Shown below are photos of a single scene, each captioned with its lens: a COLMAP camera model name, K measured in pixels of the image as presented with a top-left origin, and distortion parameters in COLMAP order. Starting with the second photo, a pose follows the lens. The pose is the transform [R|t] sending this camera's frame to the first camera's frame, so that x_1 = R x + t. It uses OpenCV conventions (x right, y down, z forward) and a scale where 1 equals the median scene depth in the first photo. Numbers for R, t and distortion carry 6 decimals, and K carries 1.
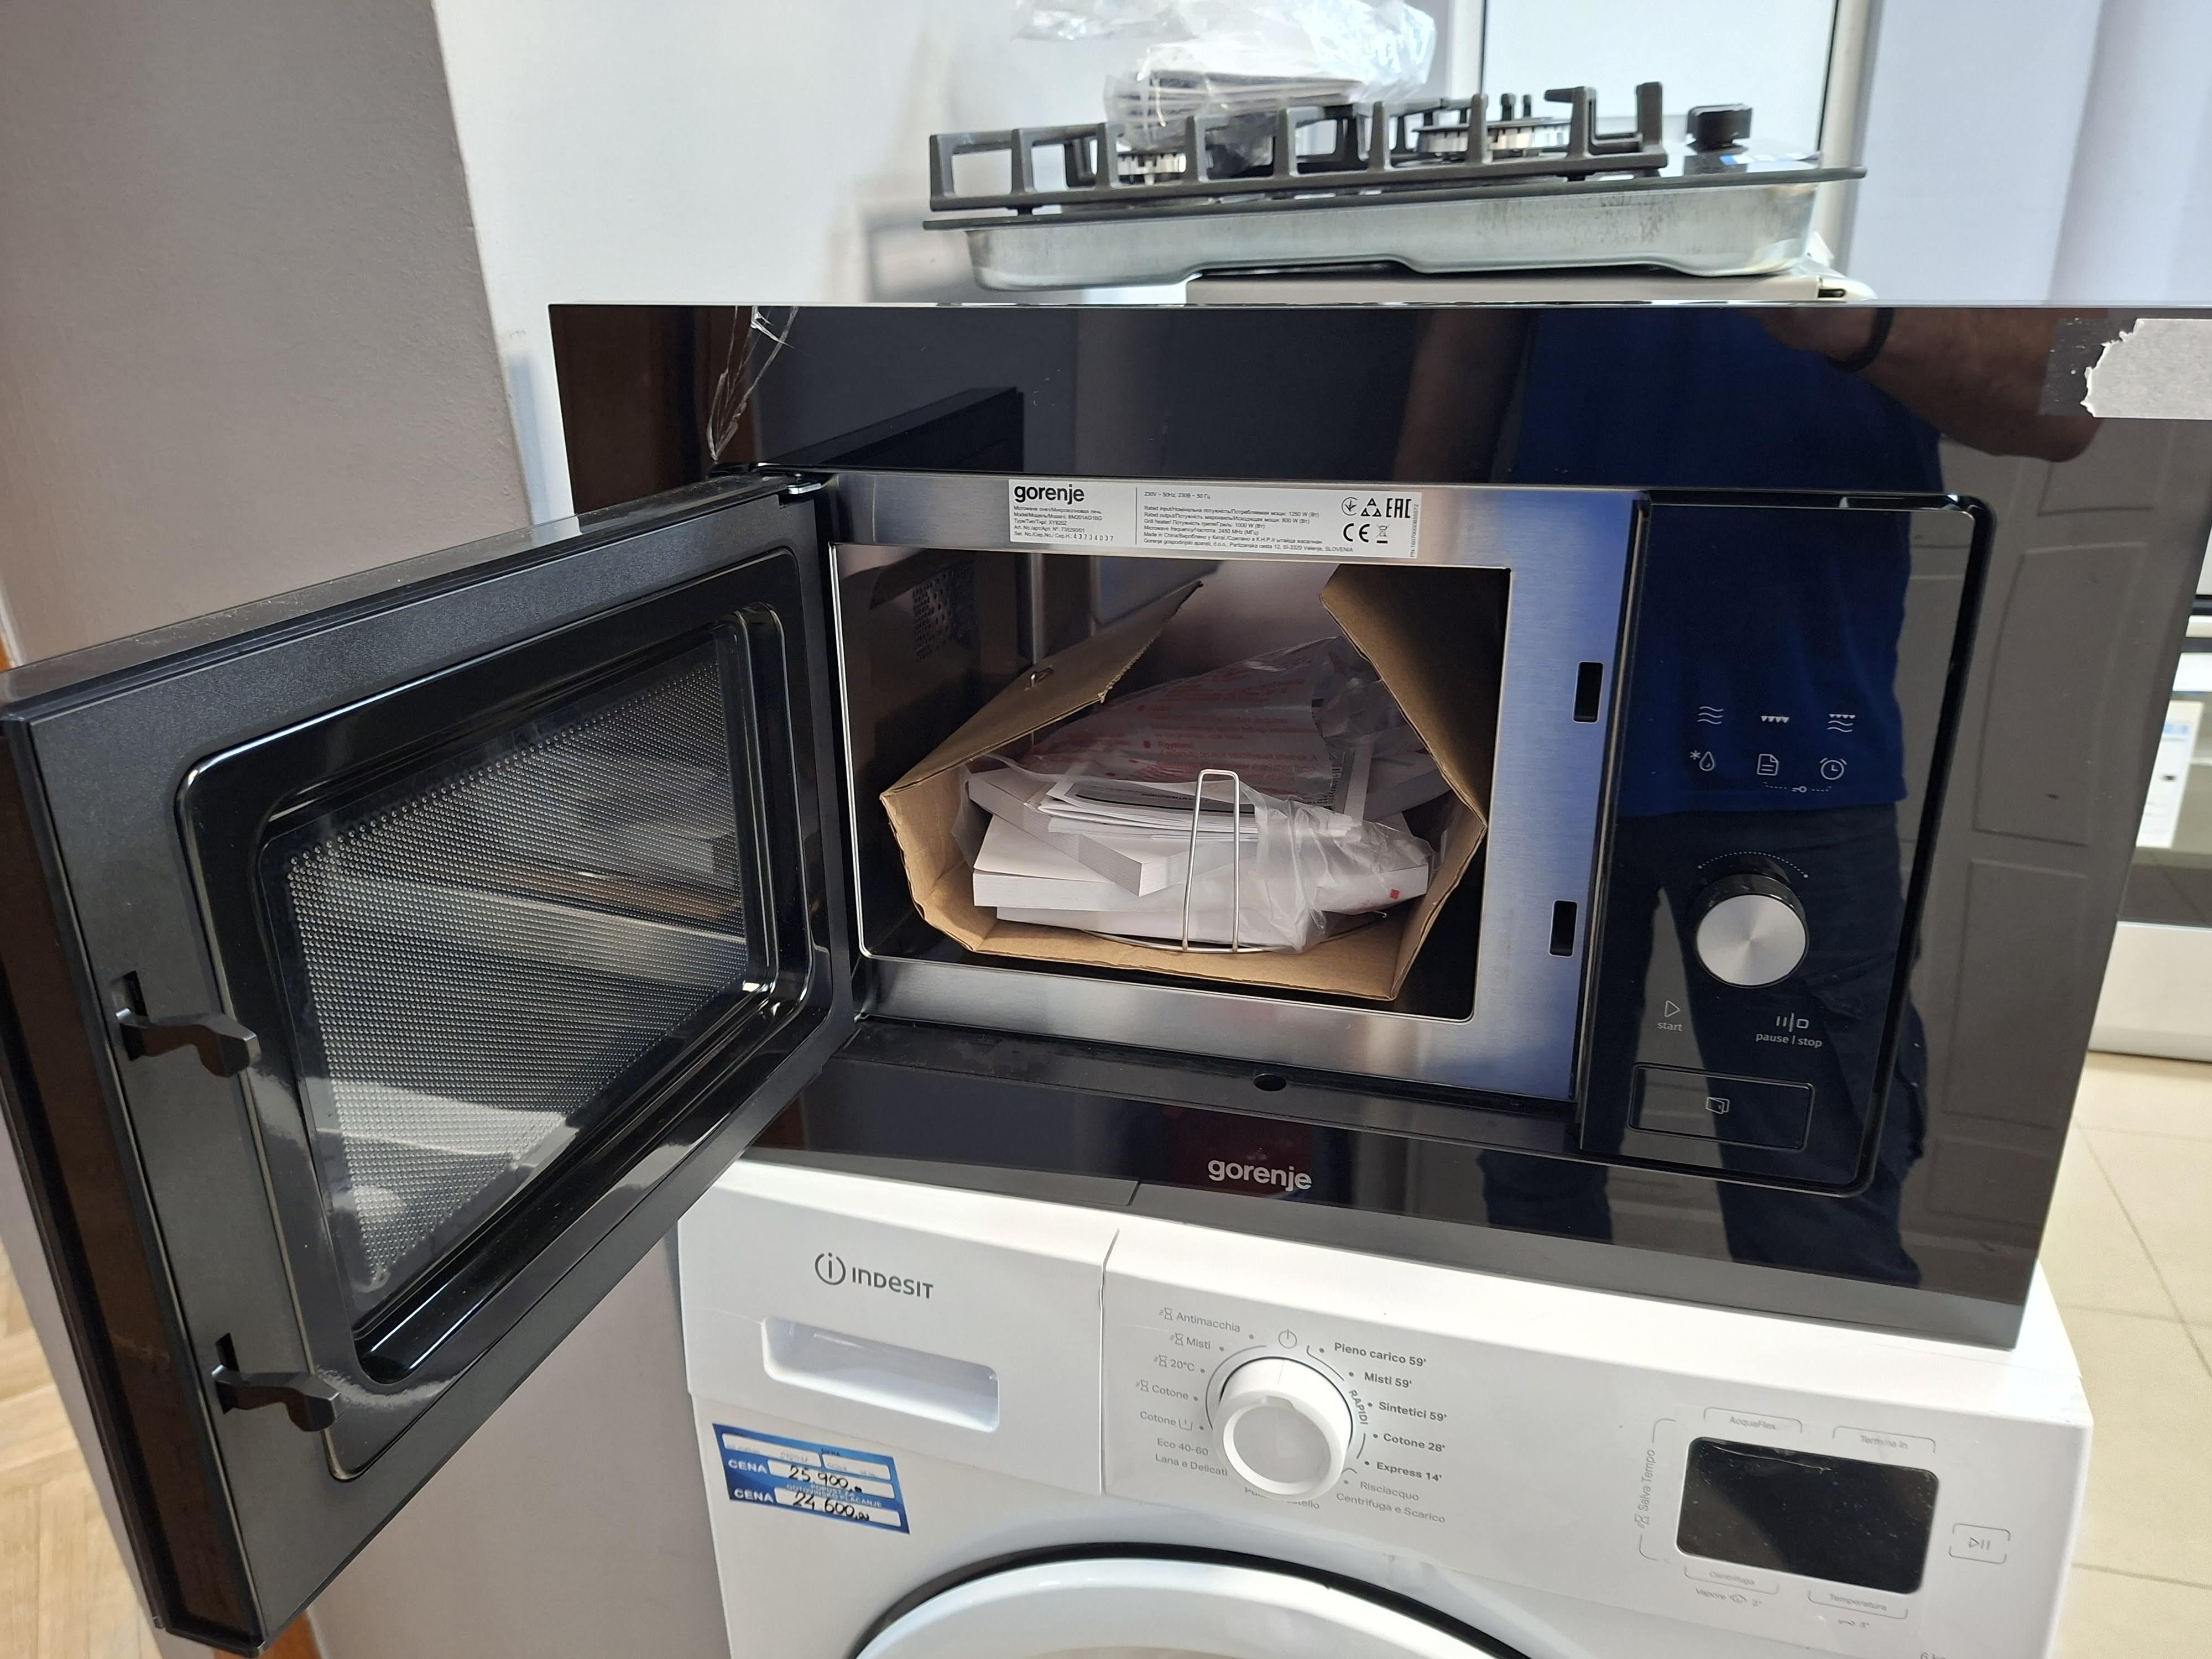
lens RADIAL K [[1586.1, 0, 1106.0], [0, 1586.1, 829.5], [0, 0, 1]] dist [0.056335, -0.101128]
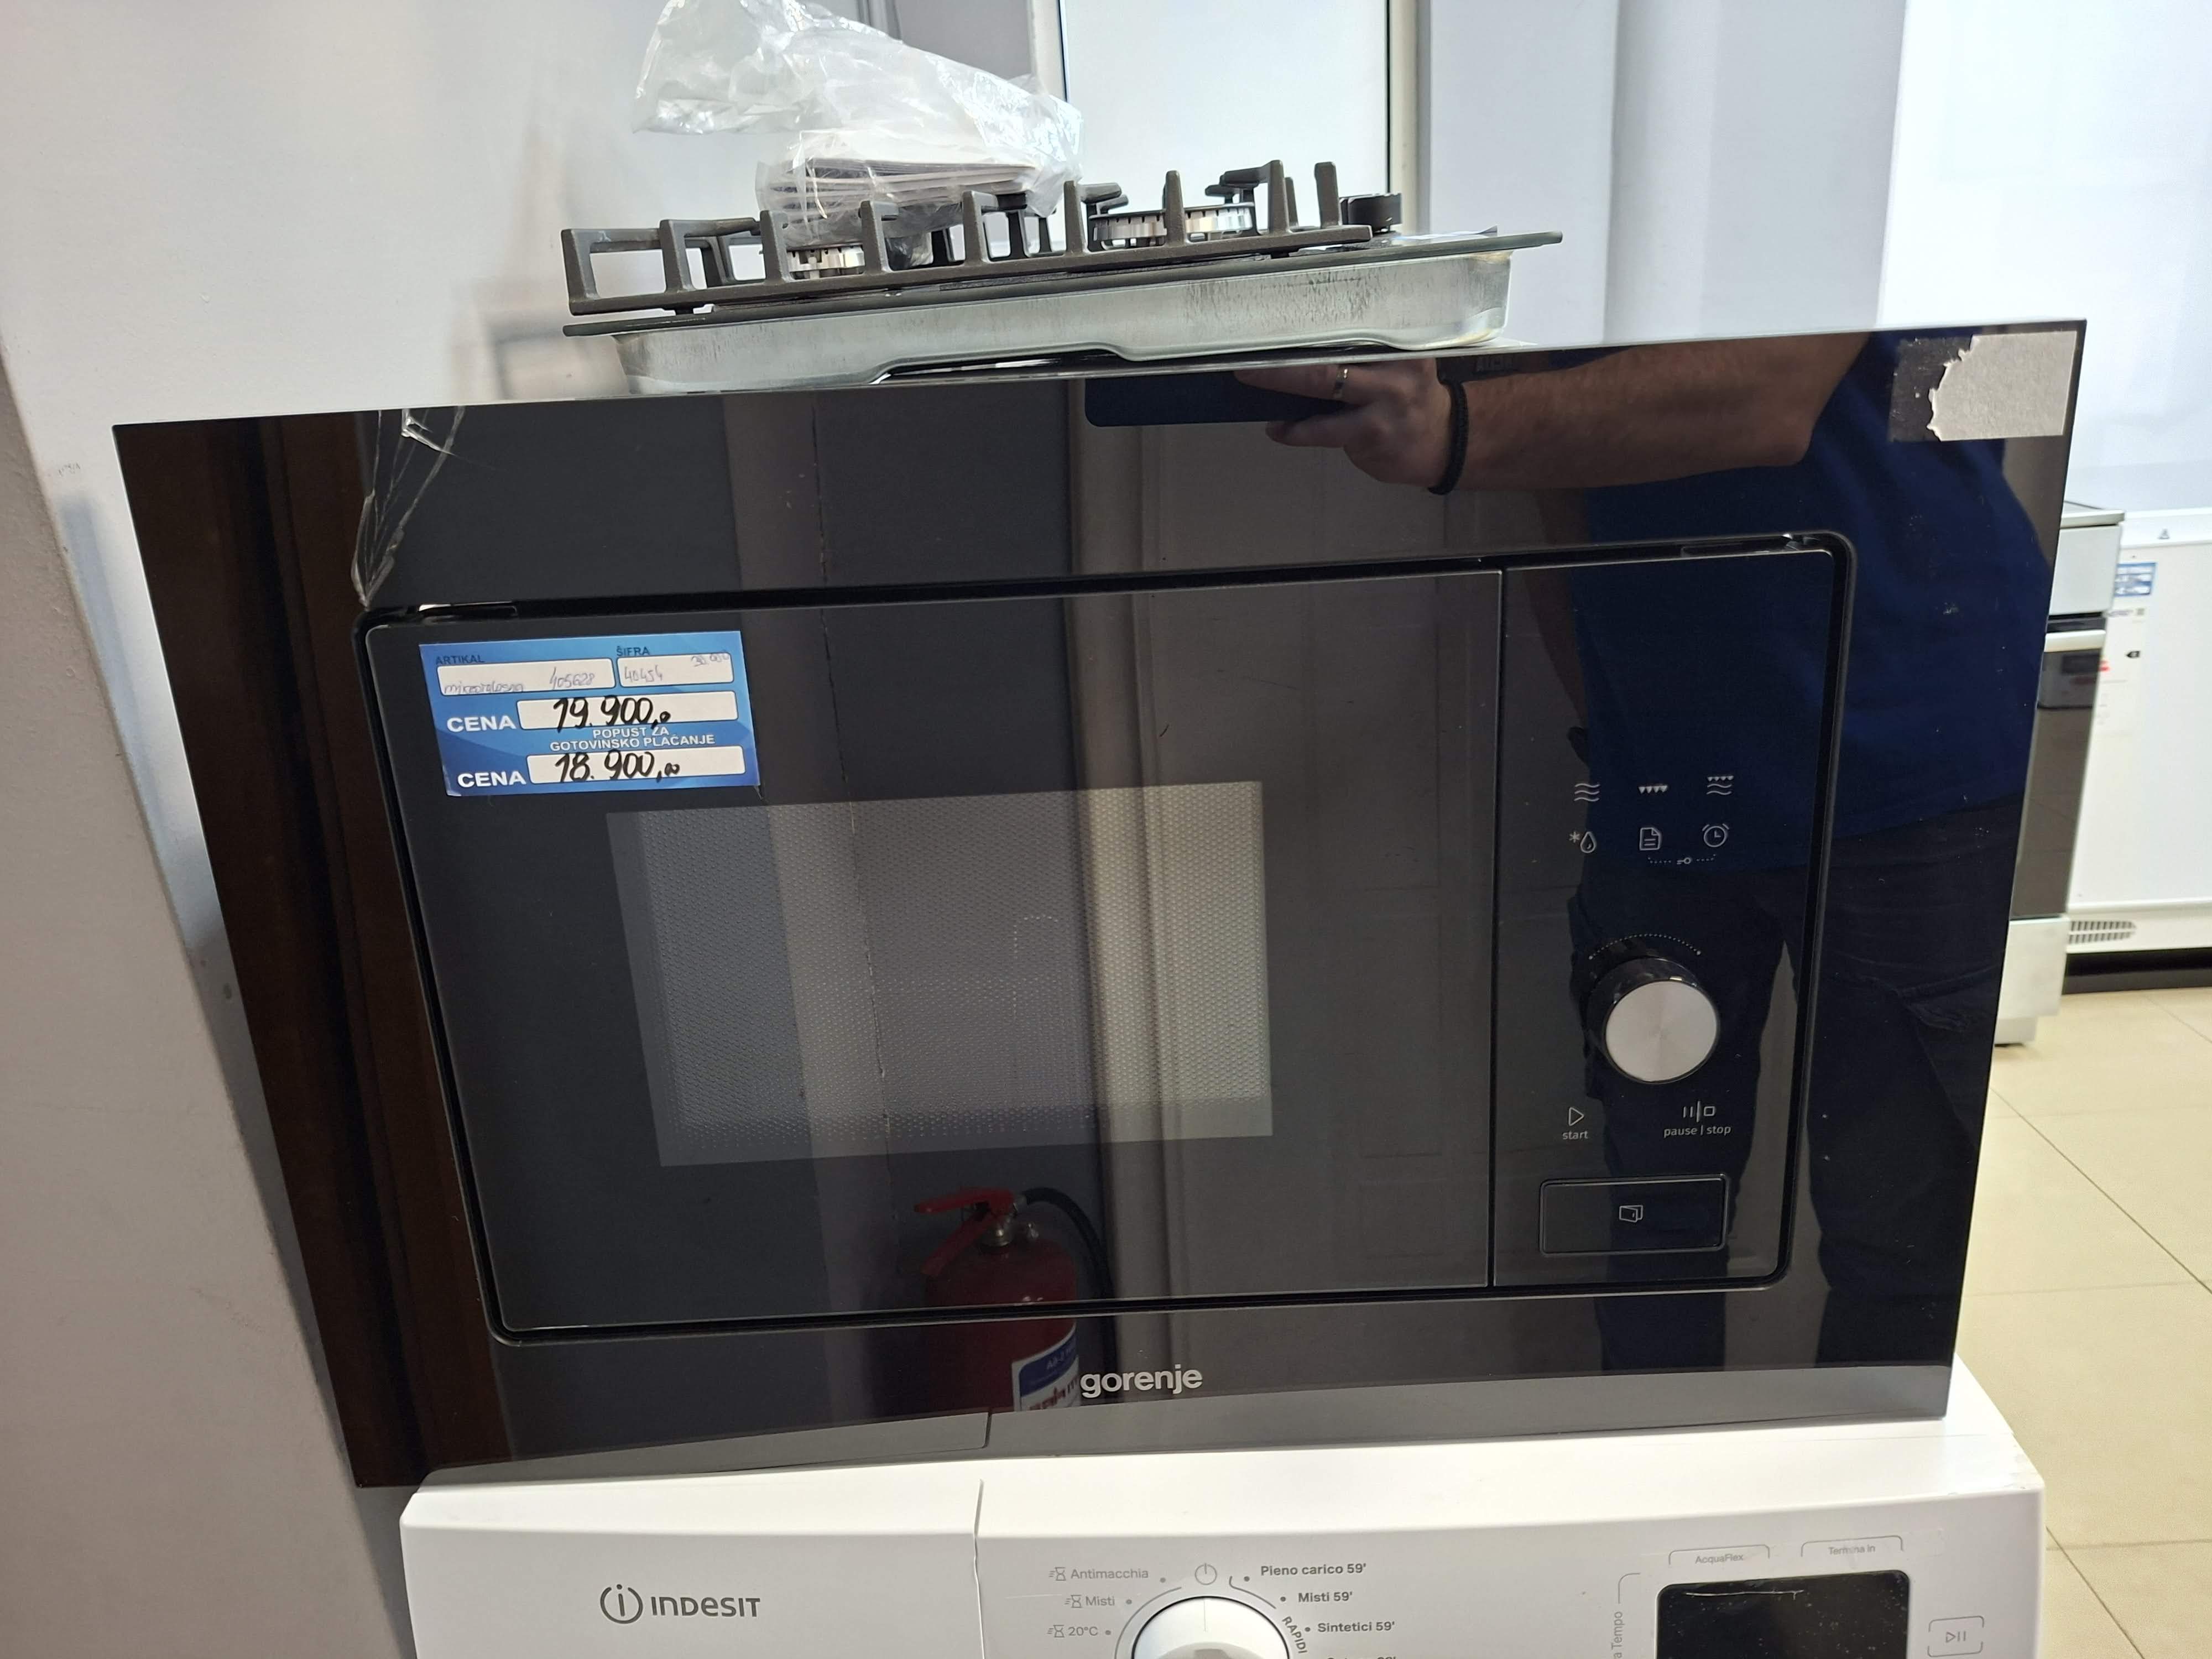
lens RADIAL K [[1592.5, 0, 1151.6], [0, 1592.5, 841.6], [0, 0, 1]] dist [0.059981, -0.097415]
pose [[0.963585, -0.115159, 0.241336, -0.072078], [0.130863, 0.990137, -0.050031, -0.025432], [-0.233194, 0.079791, 0.969151, 0.144266]]
